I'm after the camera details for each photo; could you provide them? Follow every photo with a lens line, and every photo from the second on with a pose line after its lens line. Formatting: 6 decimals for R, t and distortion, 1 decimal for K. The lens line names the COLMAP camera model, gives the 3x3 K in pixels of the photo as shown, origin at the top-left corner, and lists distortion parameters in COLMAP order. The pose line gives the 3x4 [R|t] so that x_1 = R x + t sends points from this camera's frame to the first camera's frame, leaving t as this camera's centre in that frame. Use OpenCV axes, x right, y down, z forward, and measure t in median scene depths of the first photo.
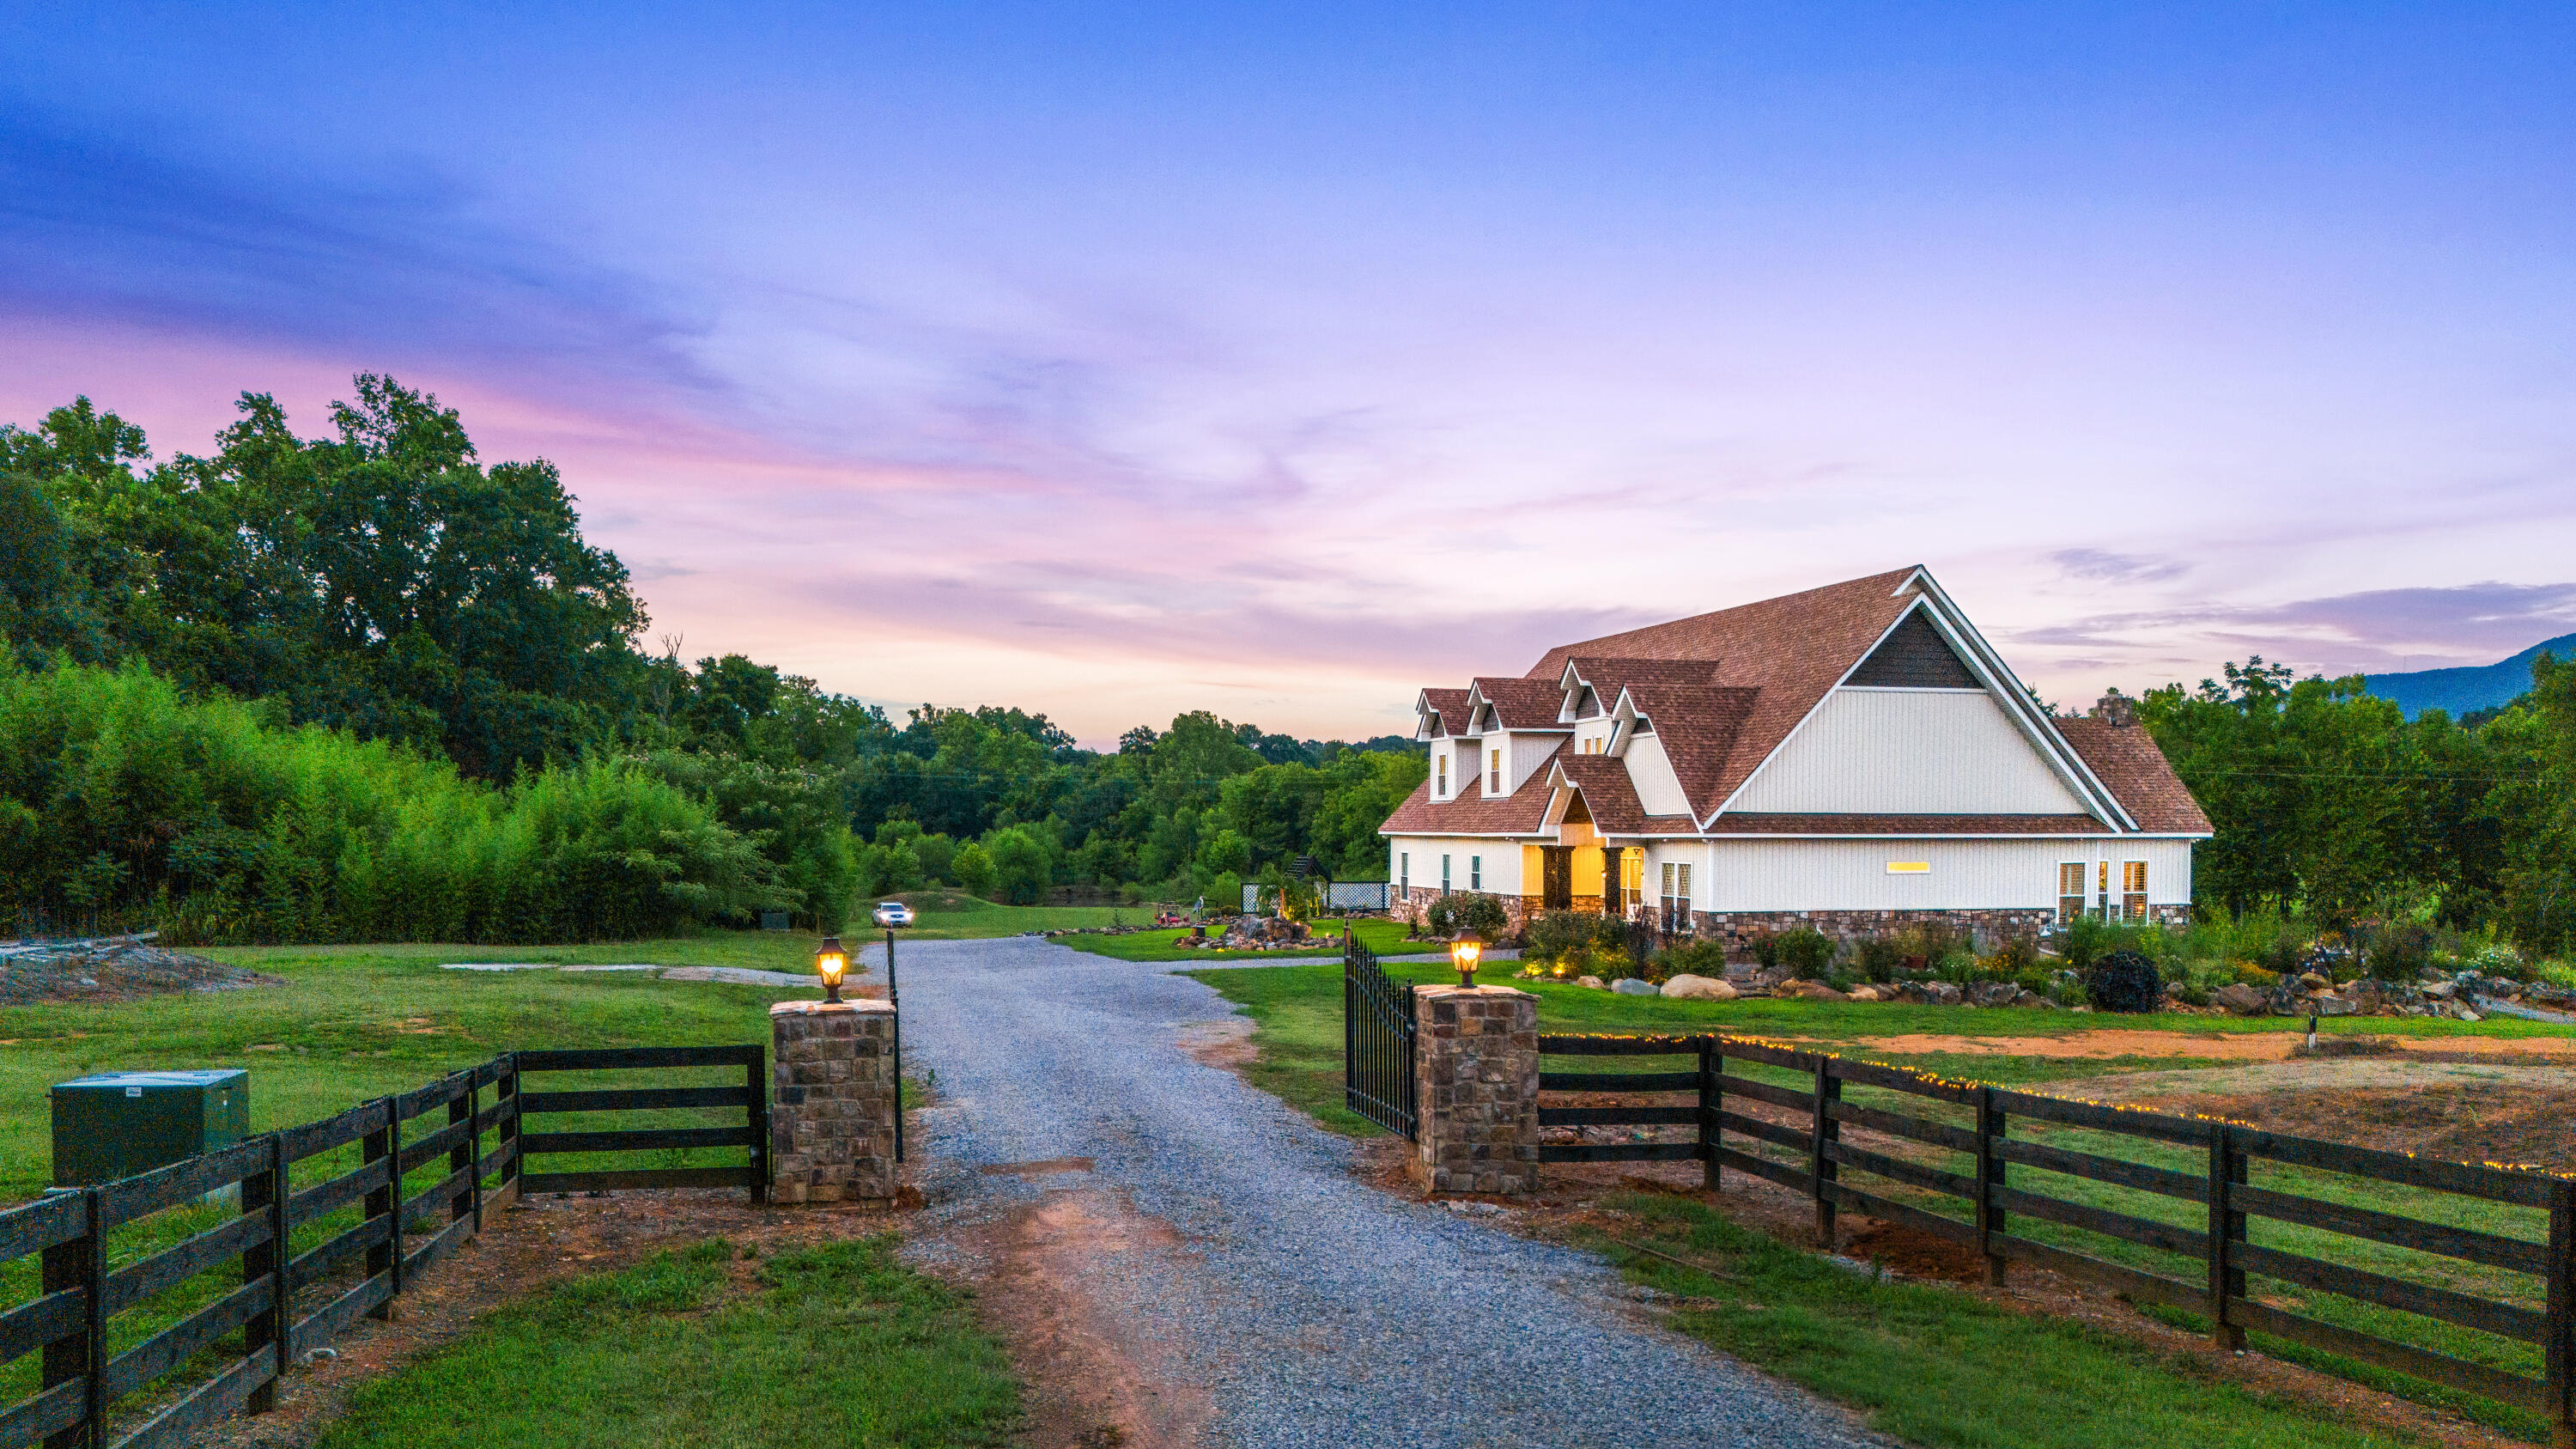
lens RADIAL K [[1871.1, 0, 1297.0], [0, 1871.1, 718.6], [0, 0, 1]] dist [0.095914, -0.080898]
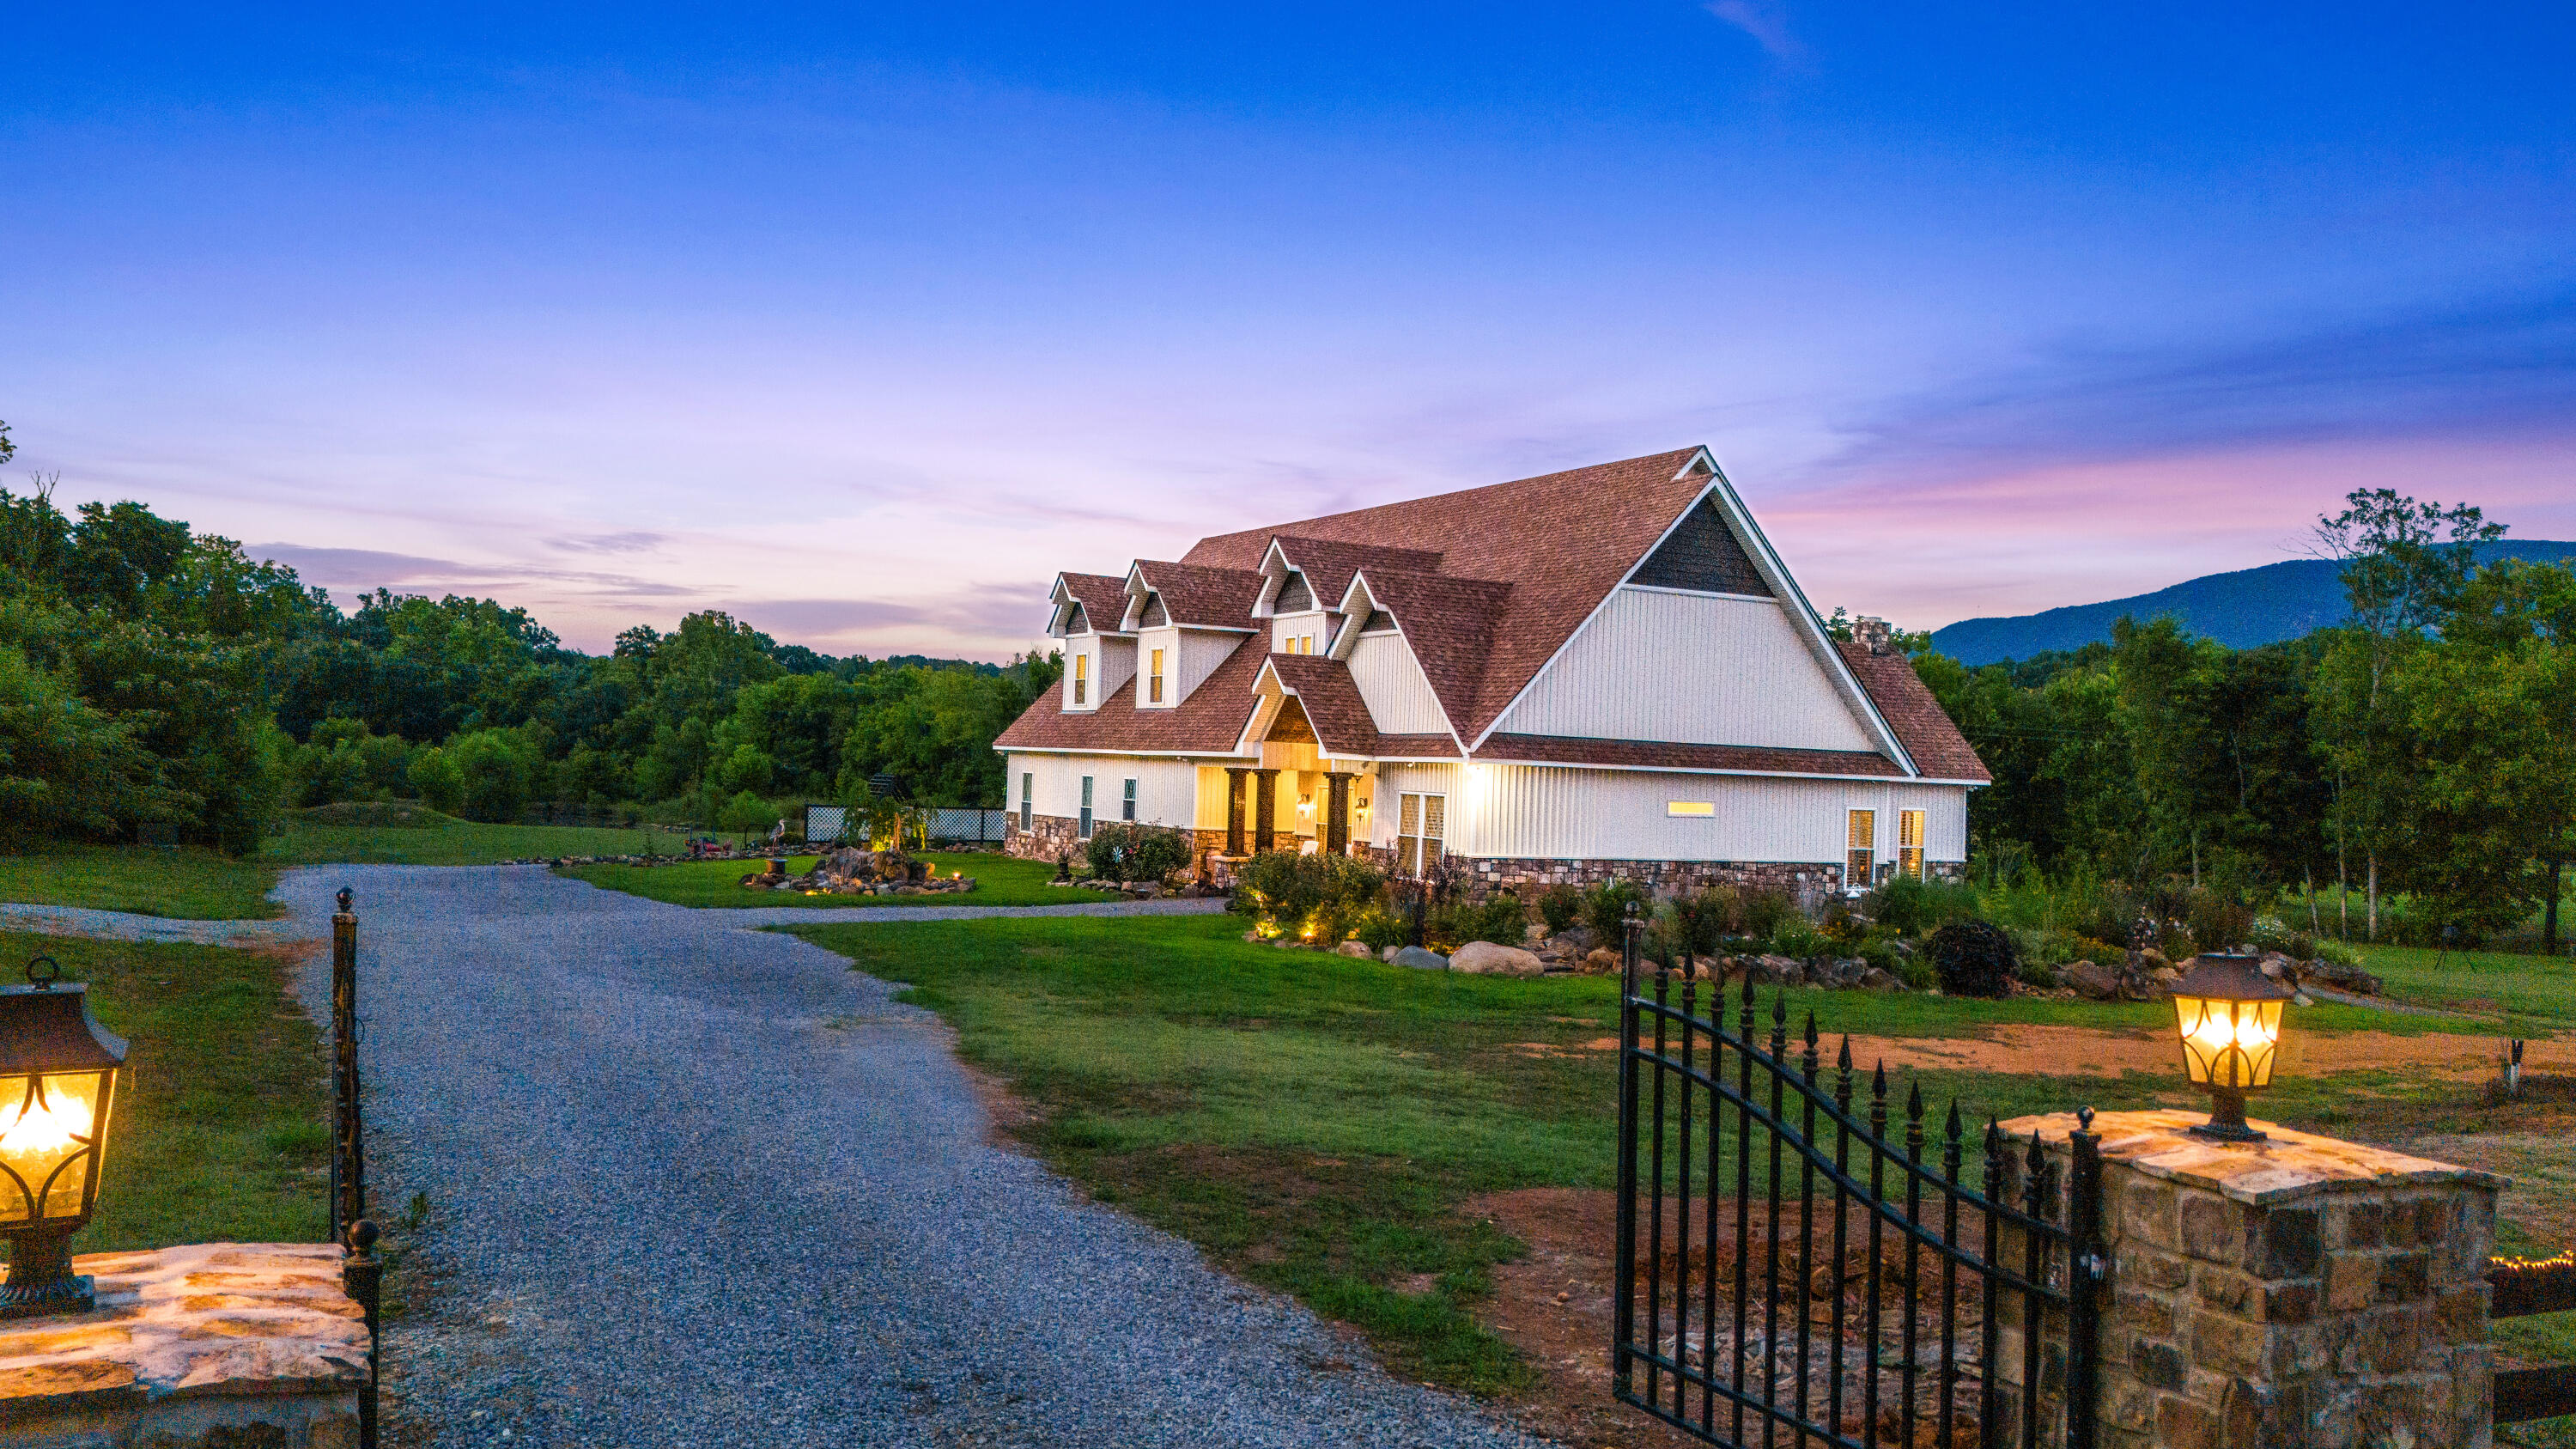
lens RADIAL K [[1966.6, 0, 1287.8], [0, 1966.6, 663.6], [0, 0, 1]] dist [0.089675, -0.102982]
pose [[0.971744, 0.049662, 0.230753, -0.039066], [-0.052319, 0.998616, 0.005405, 0.016946], [-0.230165, -0.017325, 0.972997, 0.175822]]
